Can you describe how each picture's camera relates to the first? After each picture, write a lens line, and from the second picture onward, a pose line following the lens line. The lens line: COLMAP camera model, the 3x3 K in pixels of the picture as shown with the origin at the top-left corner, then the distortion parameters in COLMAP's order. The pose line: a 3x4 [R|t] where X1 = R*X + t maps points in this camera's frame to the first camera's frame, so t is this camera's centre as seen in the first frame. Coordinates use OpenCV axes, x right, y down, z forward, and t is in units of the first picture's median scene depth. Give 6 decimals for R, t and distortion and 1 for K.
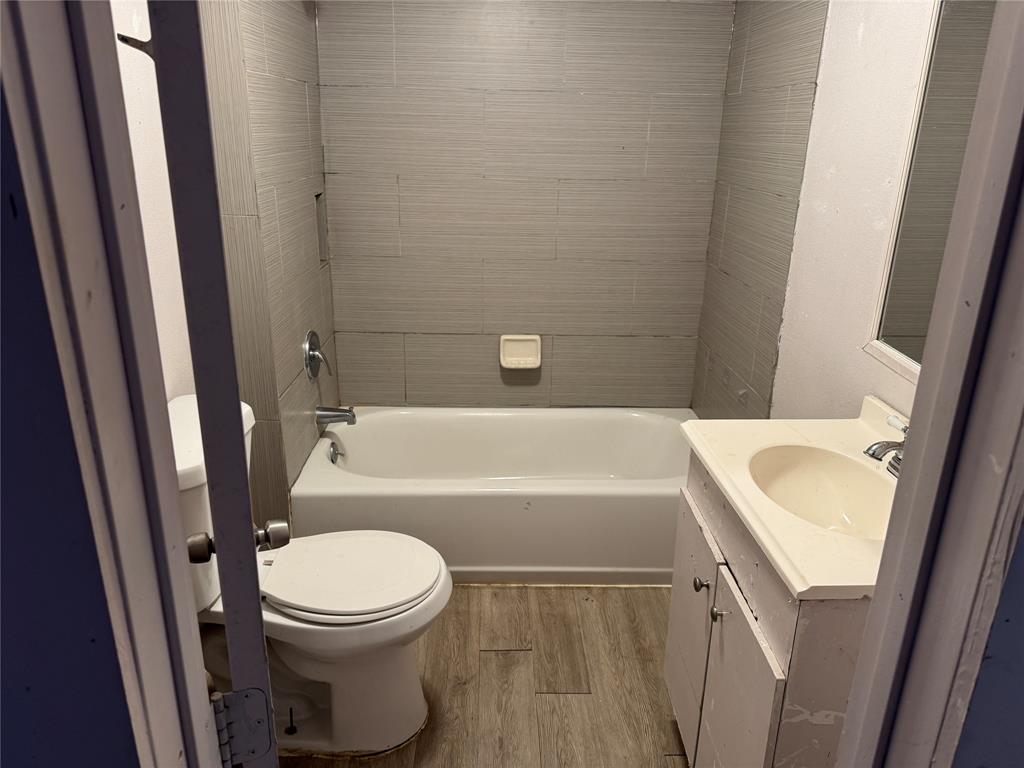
lens RADIAL K [[717.8, 0, 507.9], [0, 717.8, 385.4], [0, 0, 1]] dist [0.063062, -0.088497]
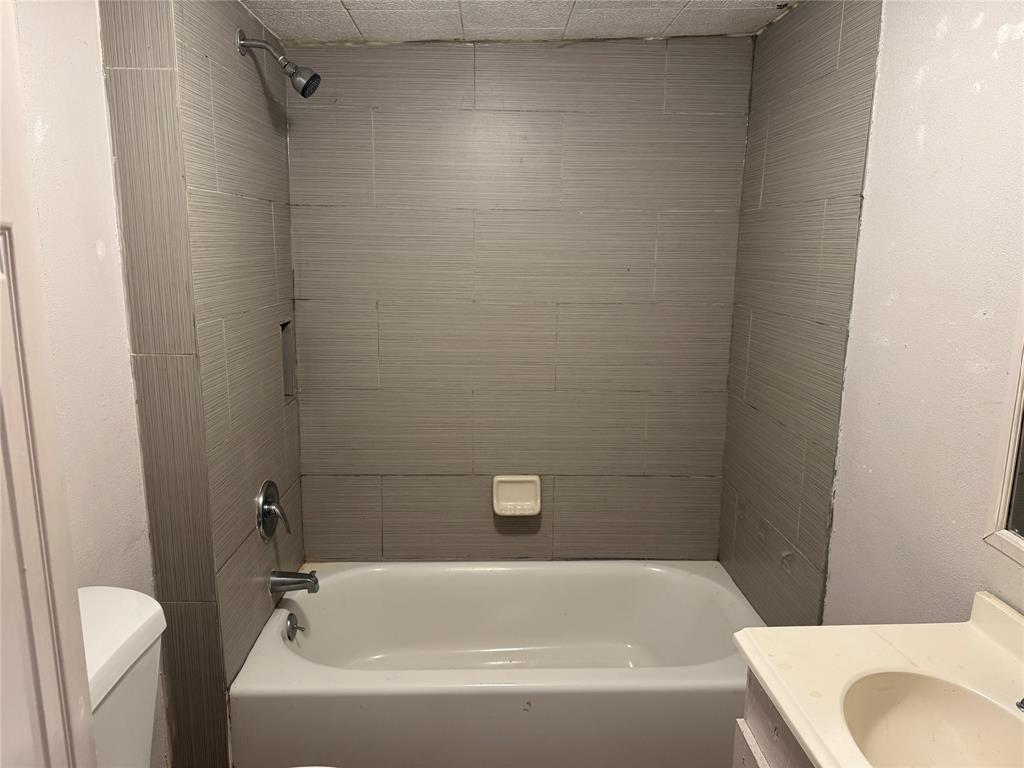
lens RADIAL K [[717.8, 0, 503.6], [0, 717.8, 389.6], [0, 0, 1]] dist [0.063062, -0.088497]
pose [[0.999963, -0.008192, -0.002572, 0.006042], [0.007733, 0.989408, -0.144957, -0.058026], [0.003732, 0.144932, 0.989435, 0.152453]]
